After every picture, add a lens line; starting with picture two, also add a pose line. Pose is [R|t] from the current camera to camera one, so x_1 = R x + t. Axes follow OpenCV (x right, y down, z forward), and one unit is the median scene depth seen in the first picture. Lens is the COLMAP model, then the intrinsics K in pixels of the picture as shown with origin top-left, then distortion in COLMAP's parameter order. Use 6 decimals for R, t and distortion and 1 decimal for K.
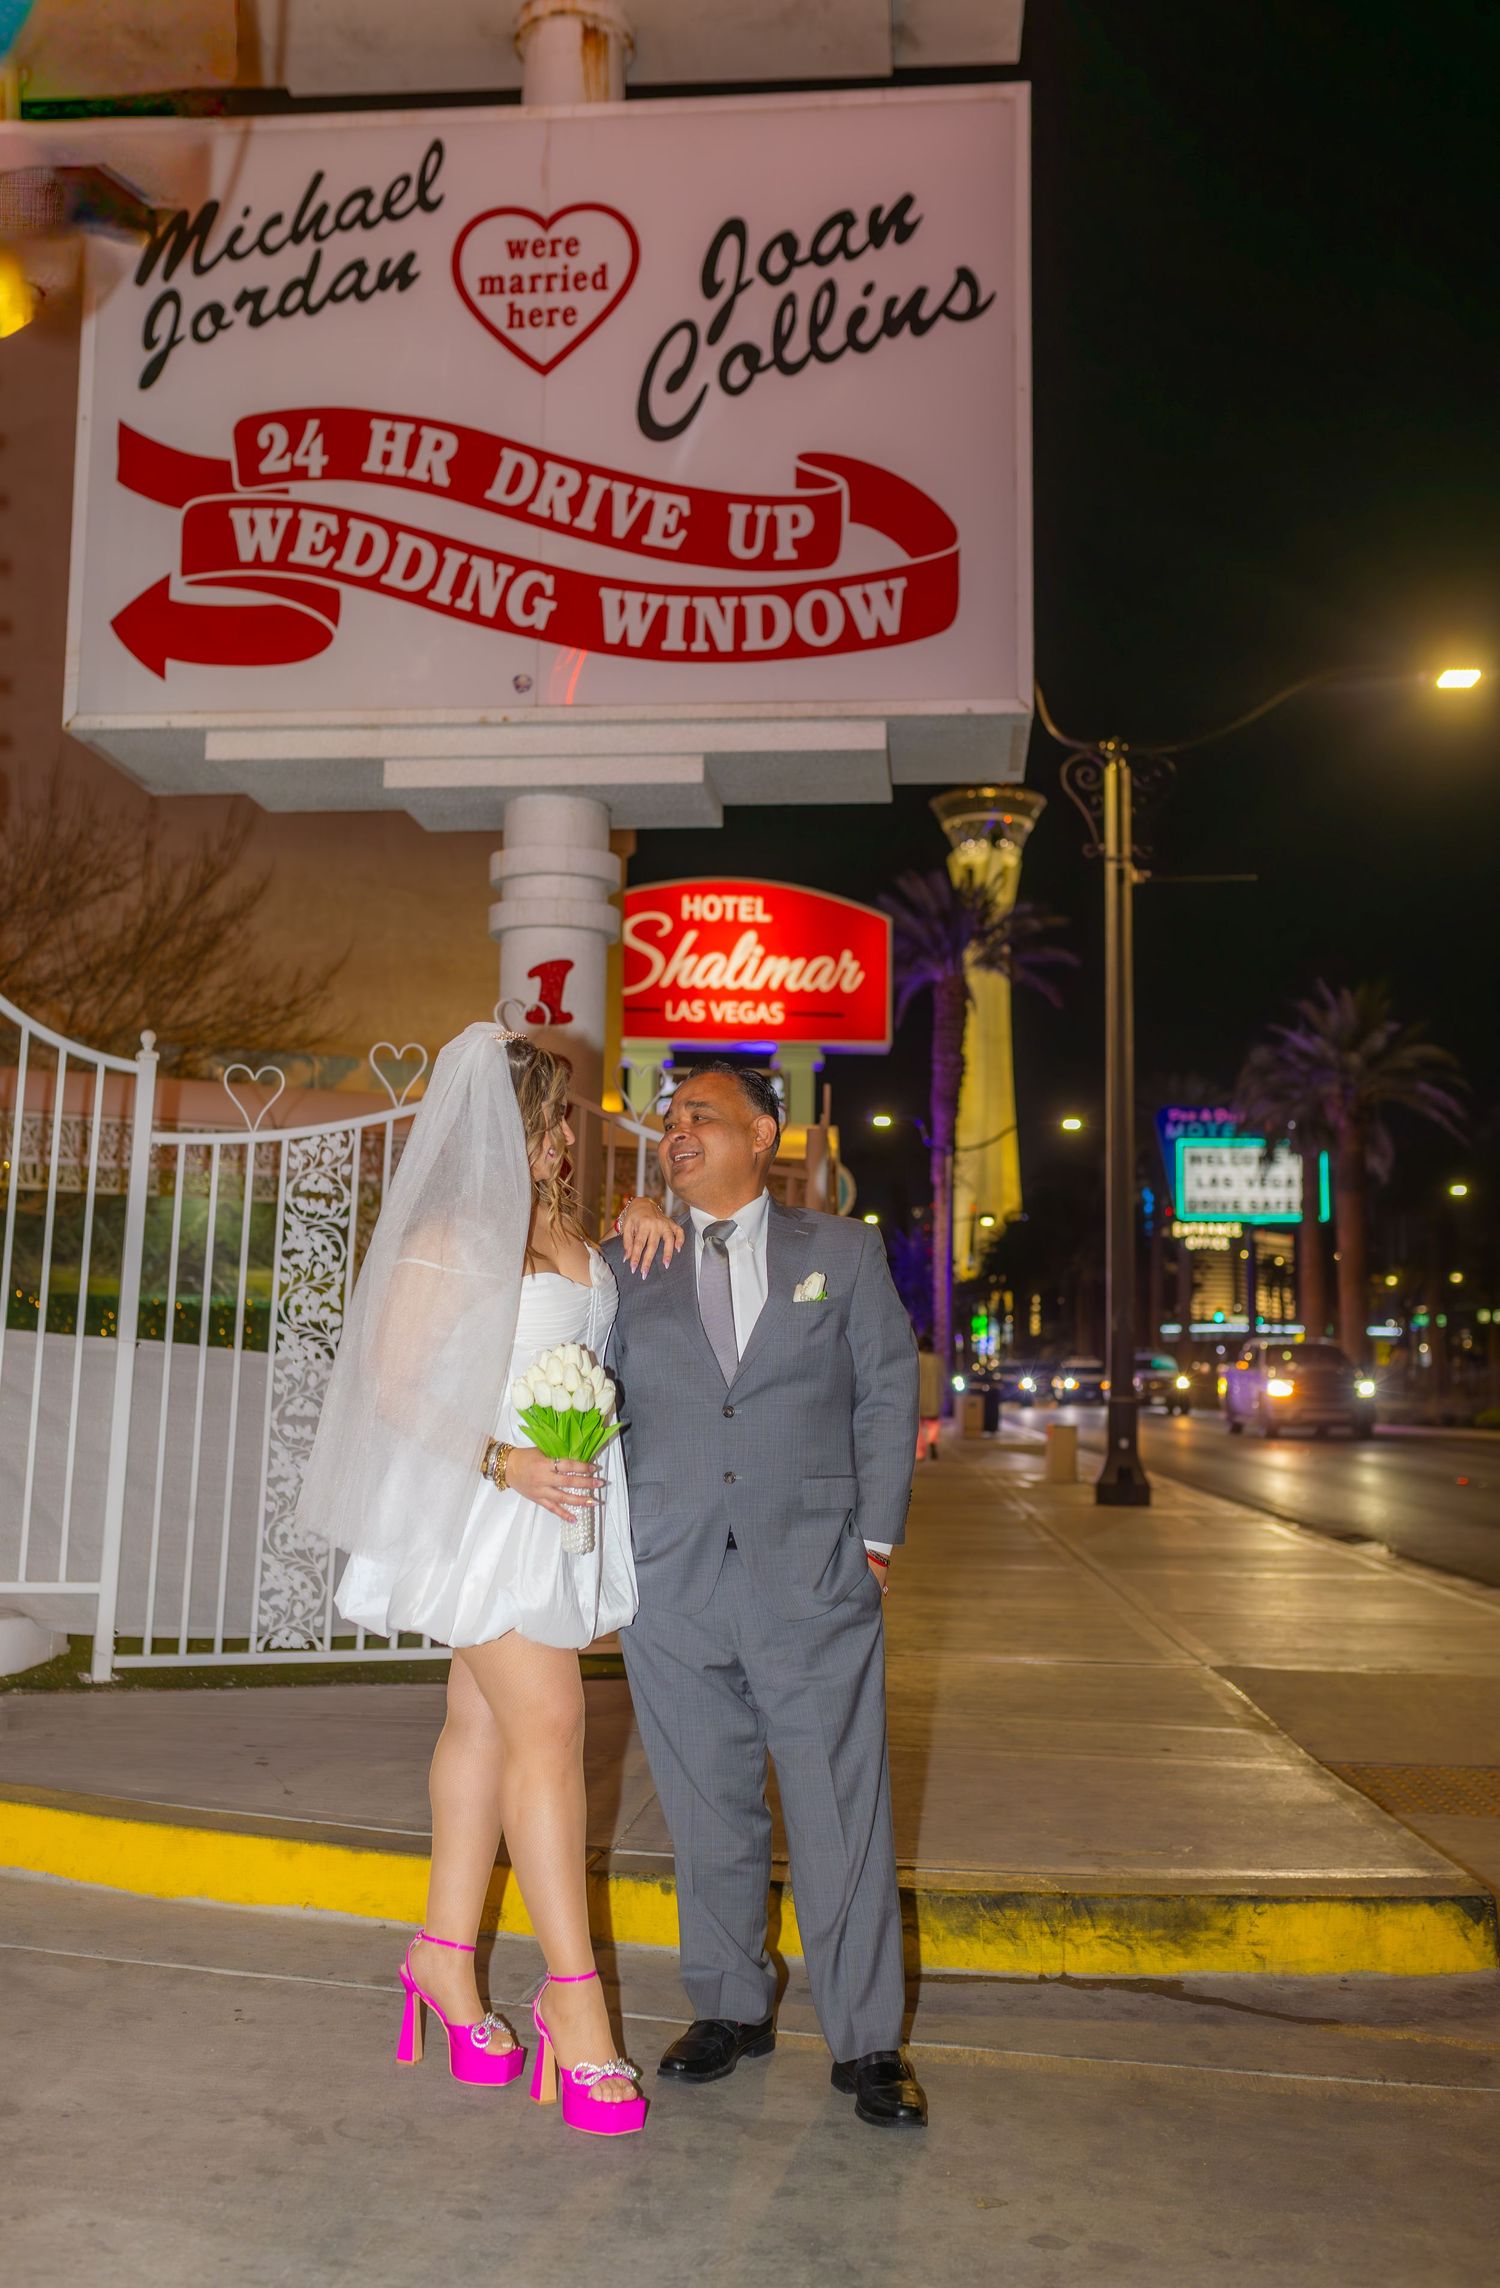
lens RADIAL K [[2261.1, 0, 709.8], [0, 2261.1, 1092.3], [0, 0, 1]] dist [-0.000654, 0.003332]
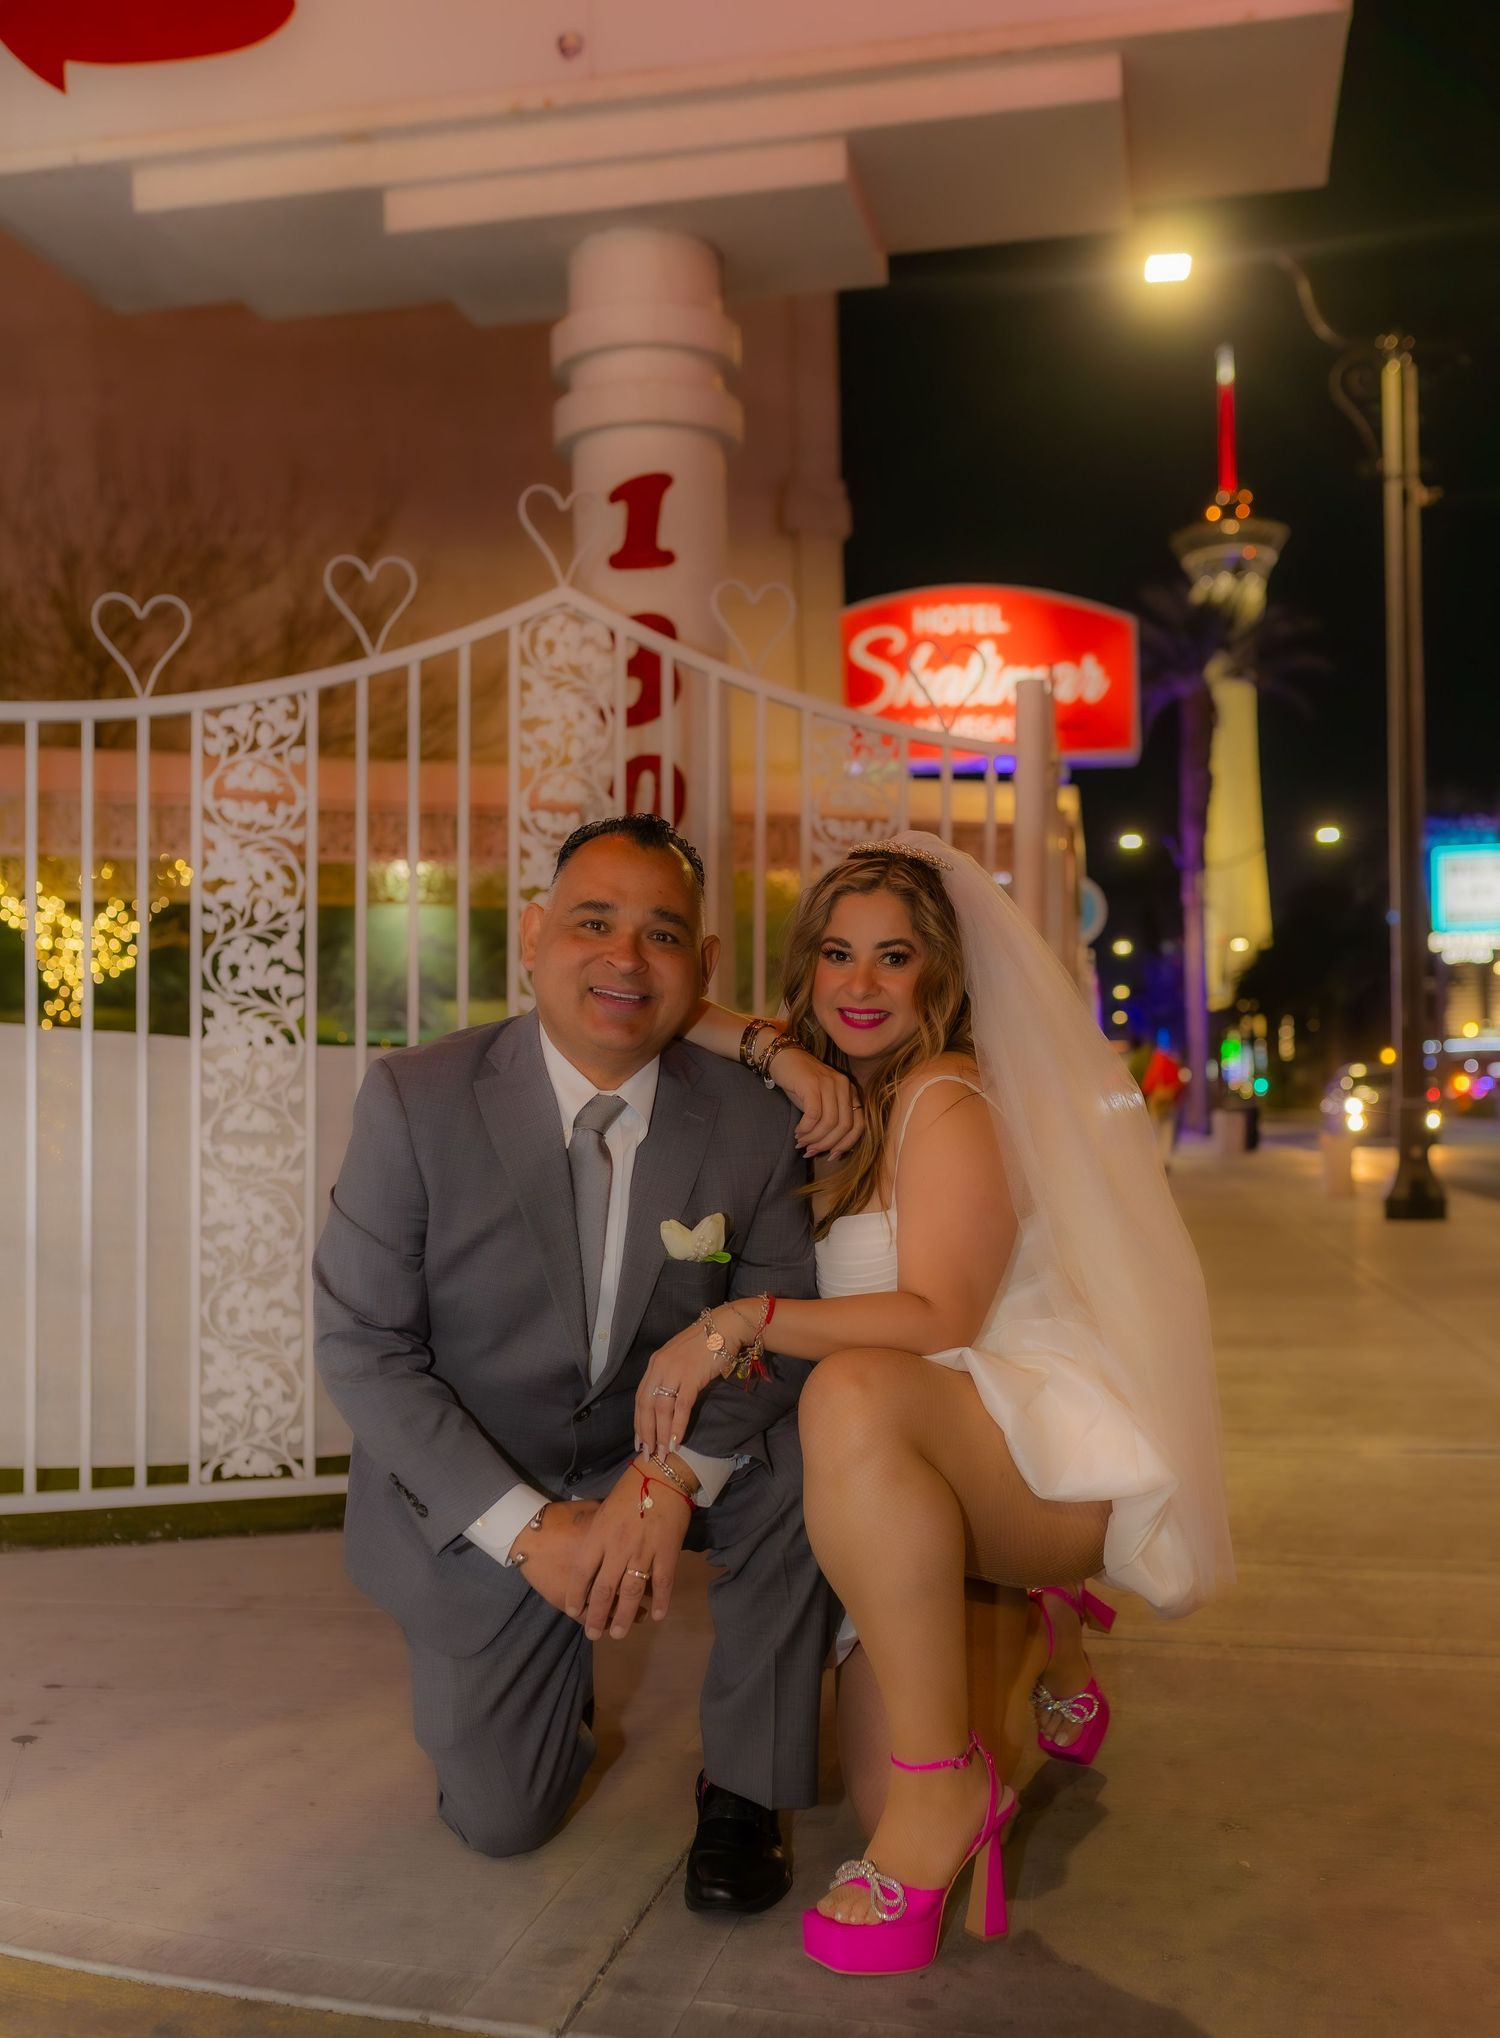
lens RADIAL K [[2139.0, 0, 760.0], [0, 2139.0, 1123.2], [0, 0, 1]] dist [0.003114, 0.009241]
pose [[0.994417, -0.035819, -0.099255, 0.024582], [0.048314, 0.990790, 0.126499, 0.057775], [0.093810, -0.130588, 0.986989, 0.333693]]
